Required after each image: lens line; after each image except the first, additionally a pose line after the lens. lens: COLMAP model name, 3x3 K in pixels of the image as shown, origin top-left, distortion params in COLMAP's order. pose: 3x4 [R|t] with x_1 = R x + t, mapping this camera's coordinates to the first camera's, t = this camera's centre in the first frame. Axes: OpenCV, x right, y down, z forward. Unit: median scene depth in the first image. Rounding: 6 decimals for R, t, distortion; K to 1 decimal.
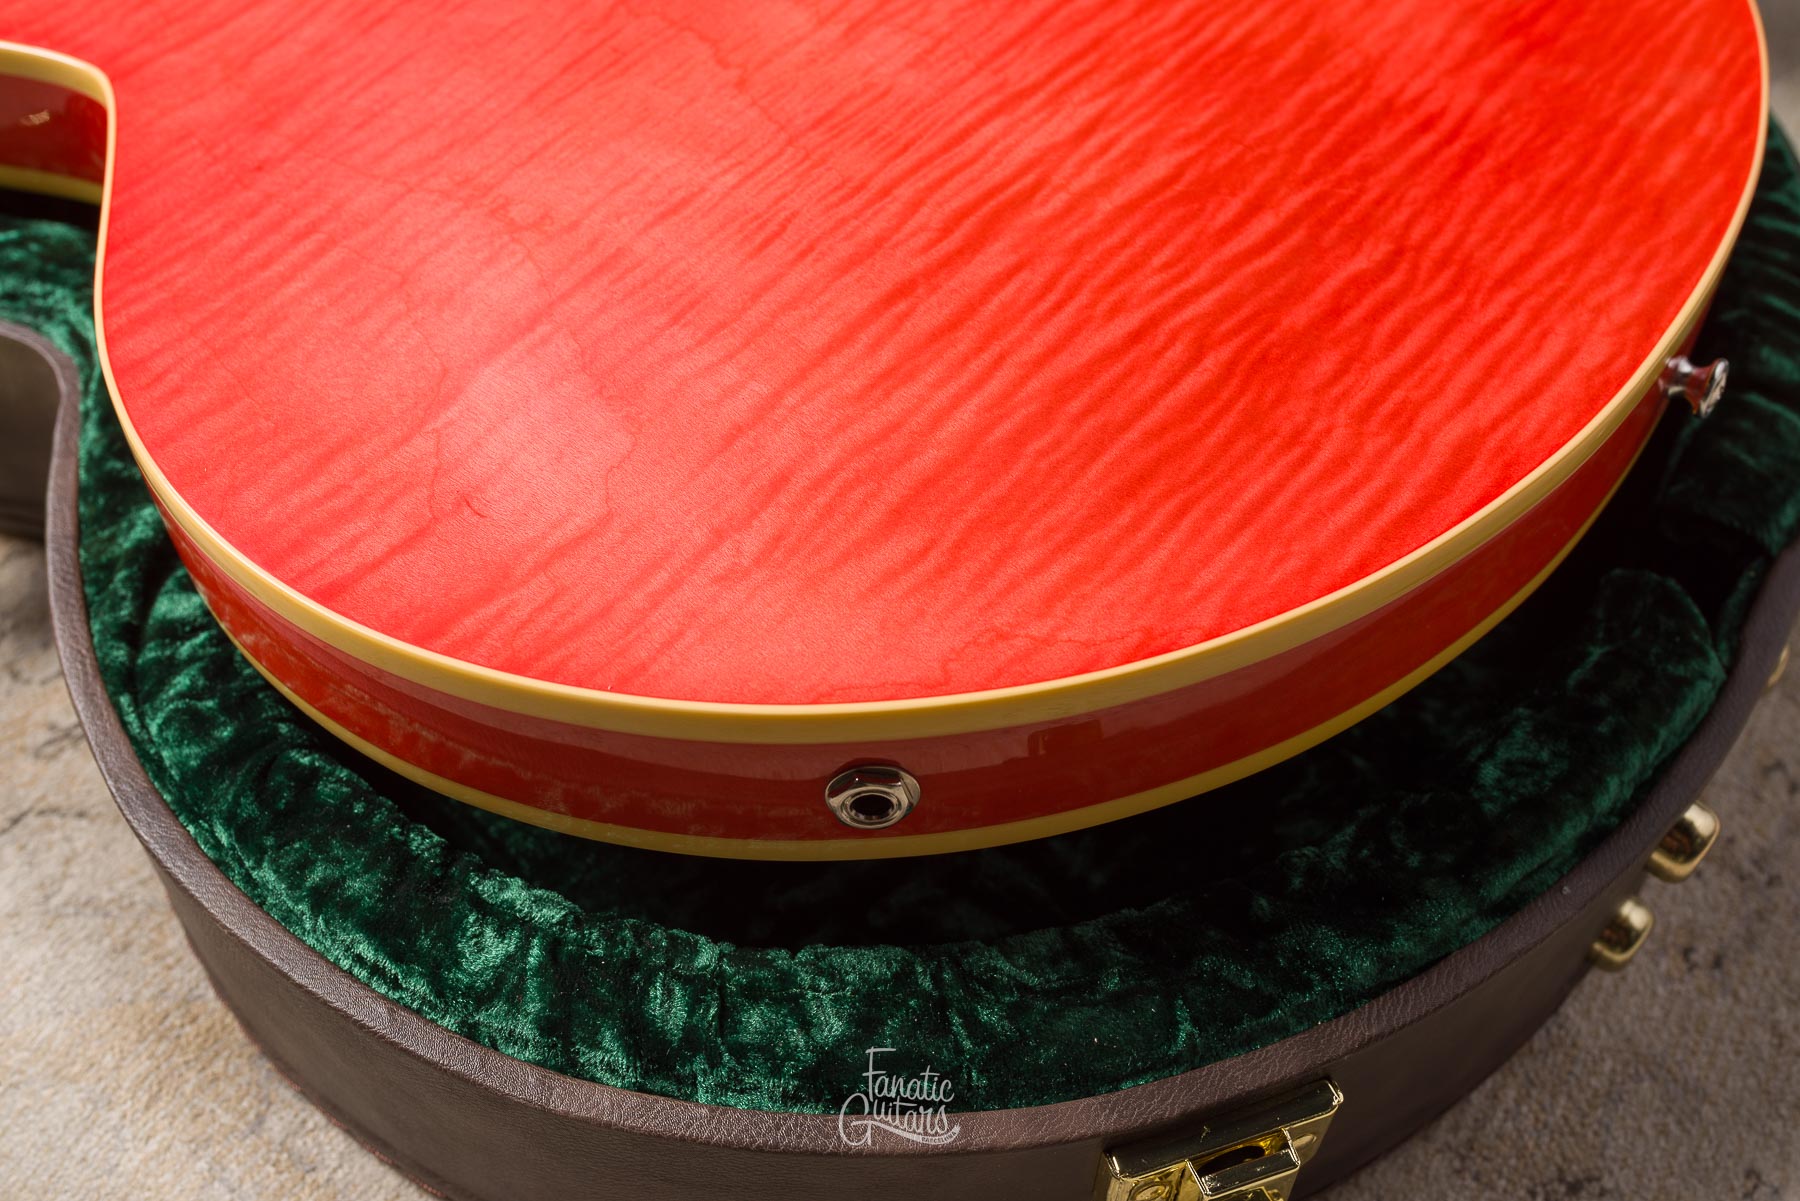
lens RADIAL K [[1785.5, 0, 898.8], [0, 1785.5, 593.5], [0, 0, 1]] dist [0.010543, -0.013627]
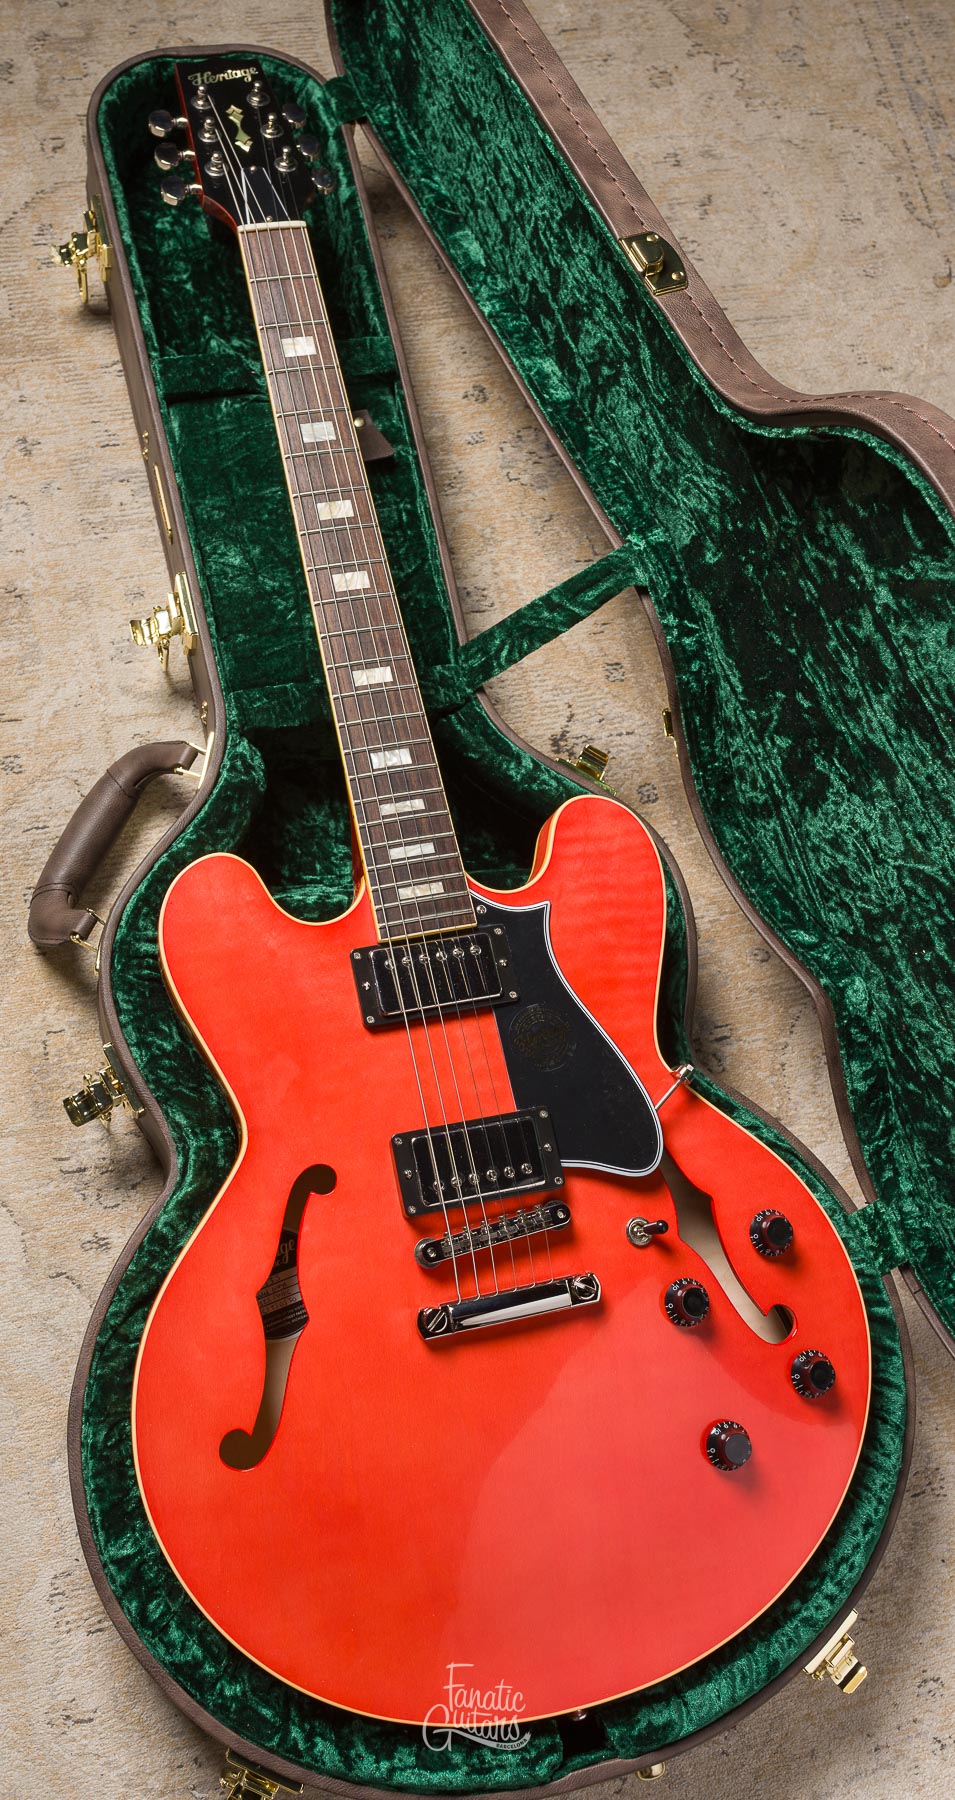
lens RADIAL K [[1739.0, 0, 441.5], [0, 1739.0, 874.8], [0, 0, 1]] dist [0.003651, -0.020233]
pose [[0.726519, 0.674899, -0.129153, -0.218147], [-0.608079, 0.718997, 0.336576, -1.772154], [0.320015, -0.165994, 0.932757, -1.243340]]
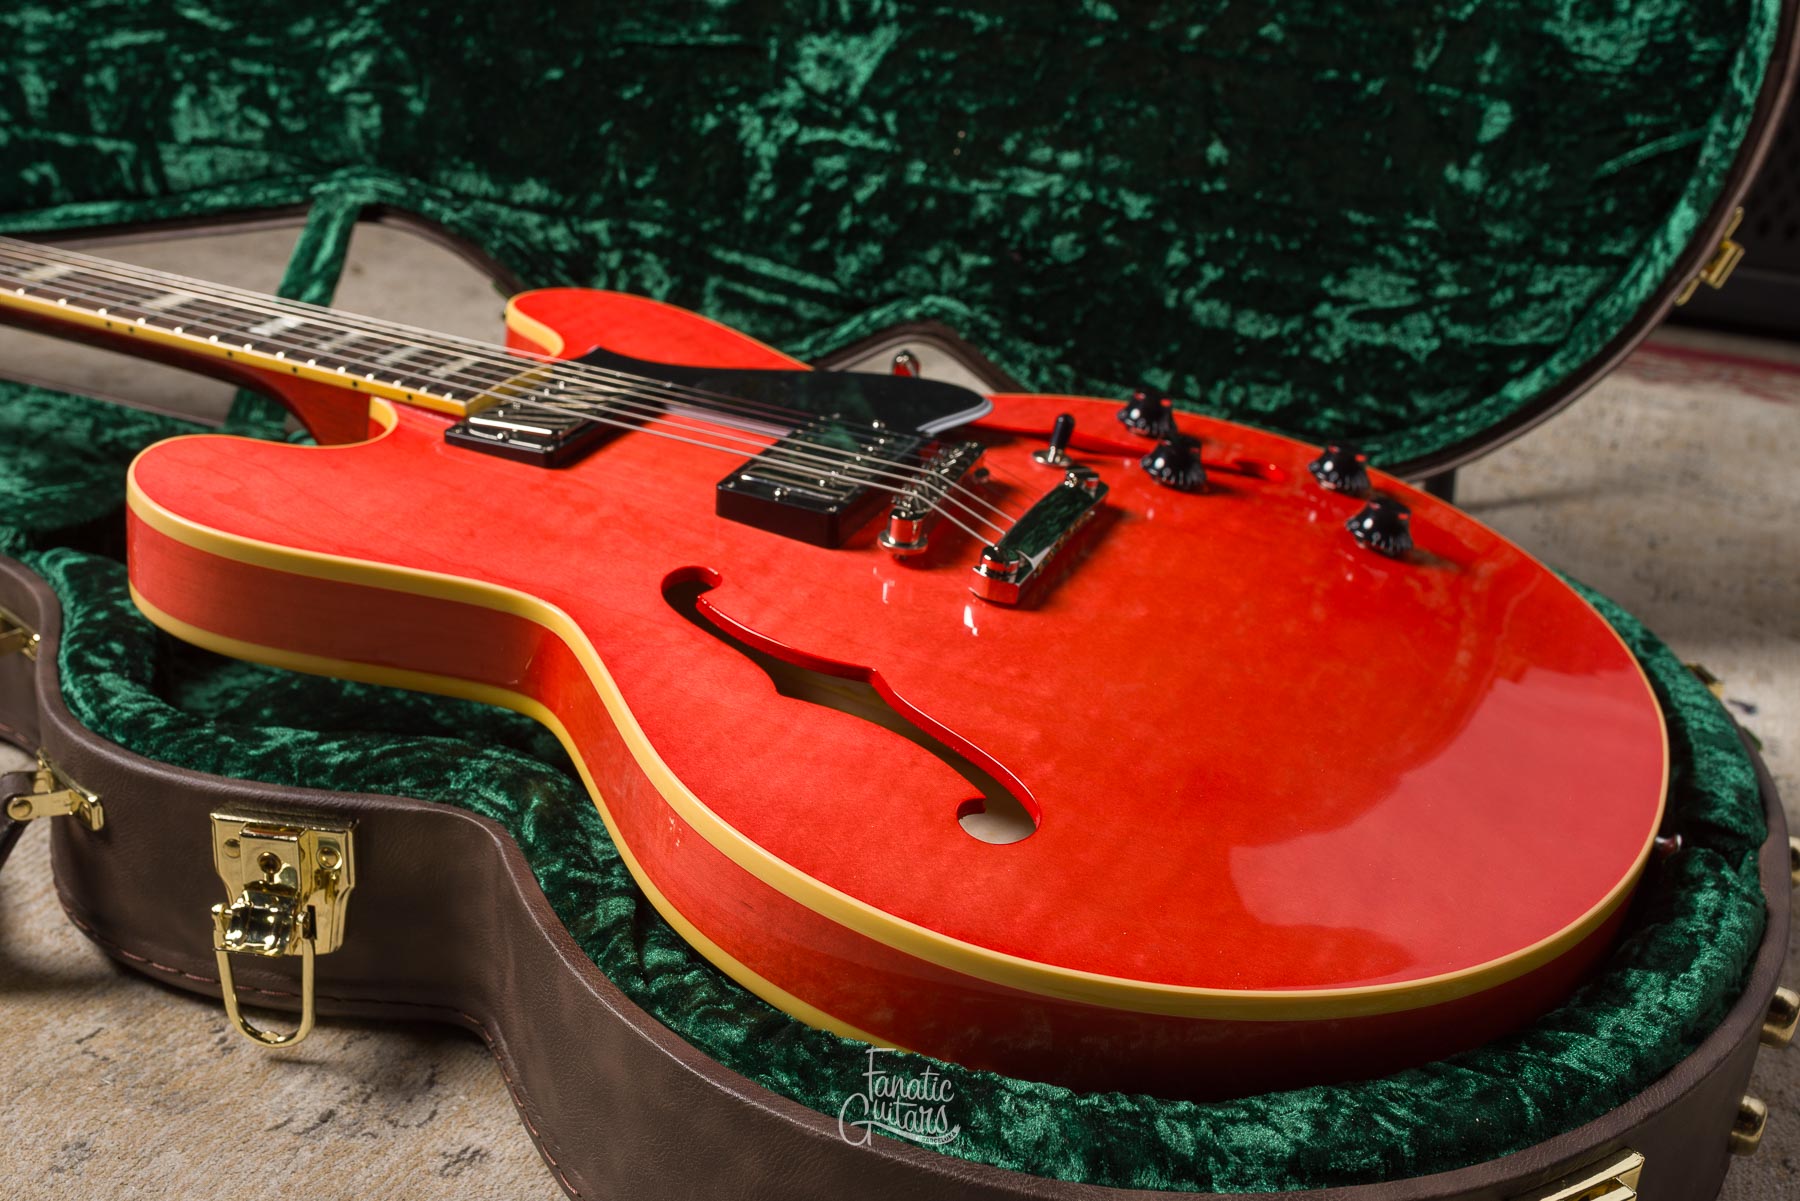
lens RADIAL K [[1940.5, 0, 900.0], [0, 1940.5, 600.5], [0, 0, 1]] dist [-0.011861, 0.013777]
pose [[0.978355, -0.050129, 0.200768, -0.562188], [0.132260, 0.897659, -0.420376, 0.426205], [-0.159148, 0.437831, 0.884859, -0.397279]]
